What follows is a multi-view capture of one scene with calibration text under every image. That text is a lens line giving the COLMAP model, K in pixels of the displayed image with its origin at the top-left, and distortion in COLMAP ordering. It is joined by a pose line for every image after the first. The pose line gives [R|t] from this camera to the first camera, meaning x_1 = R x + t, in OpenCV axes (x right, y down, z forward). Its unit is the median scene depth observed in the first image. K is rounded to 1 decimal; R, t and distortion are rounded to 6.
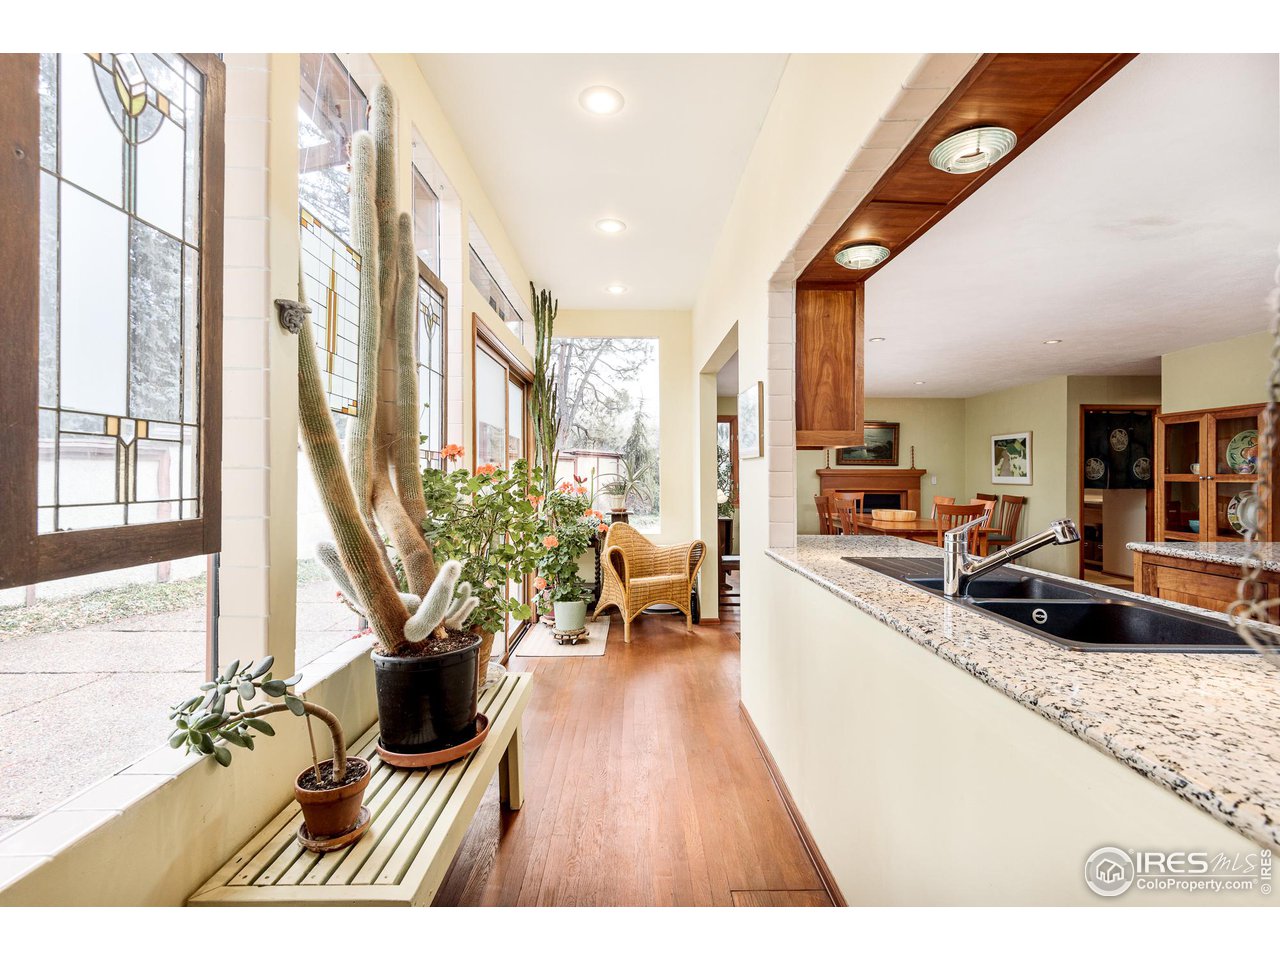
lens RADIAL K [[638.9, 0, 648.7], [0, 638.9, 472.7], [0, 0, 1]] dist [0.023691, -0.000396]
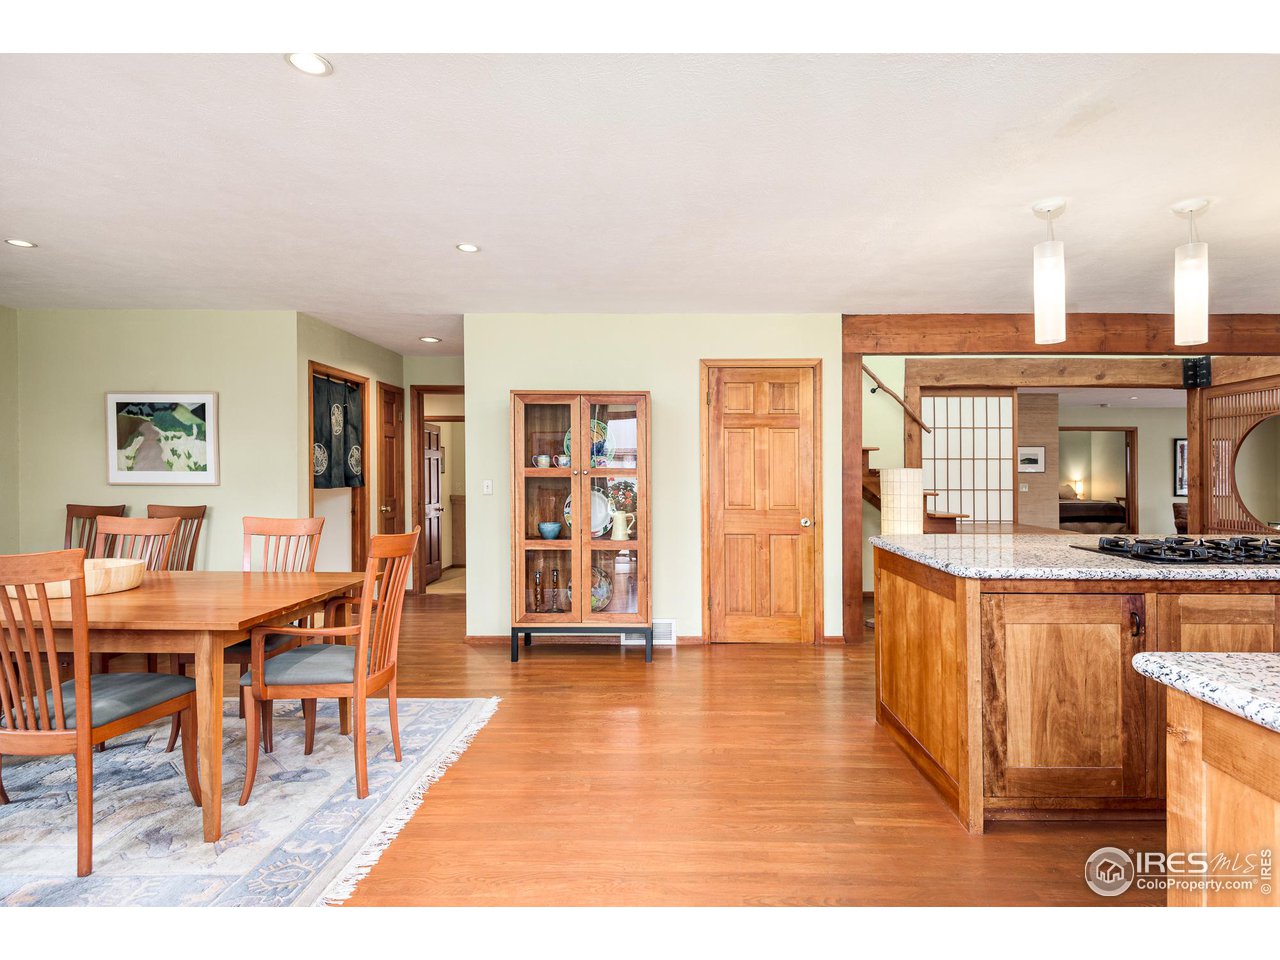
lens RADIAL K [[638.9, 0, 648.7], [0, 638.9, 472.7], [0, 0, 1]] dist [0.023691, -0.000396]
pose [[0.023461, -0.007184, 0.999699, 0.021447], [-0.005127, 0.999960, 0.007307, 0.001342], [-0.999712, -0.005297, 0.023423, 0.589416]]
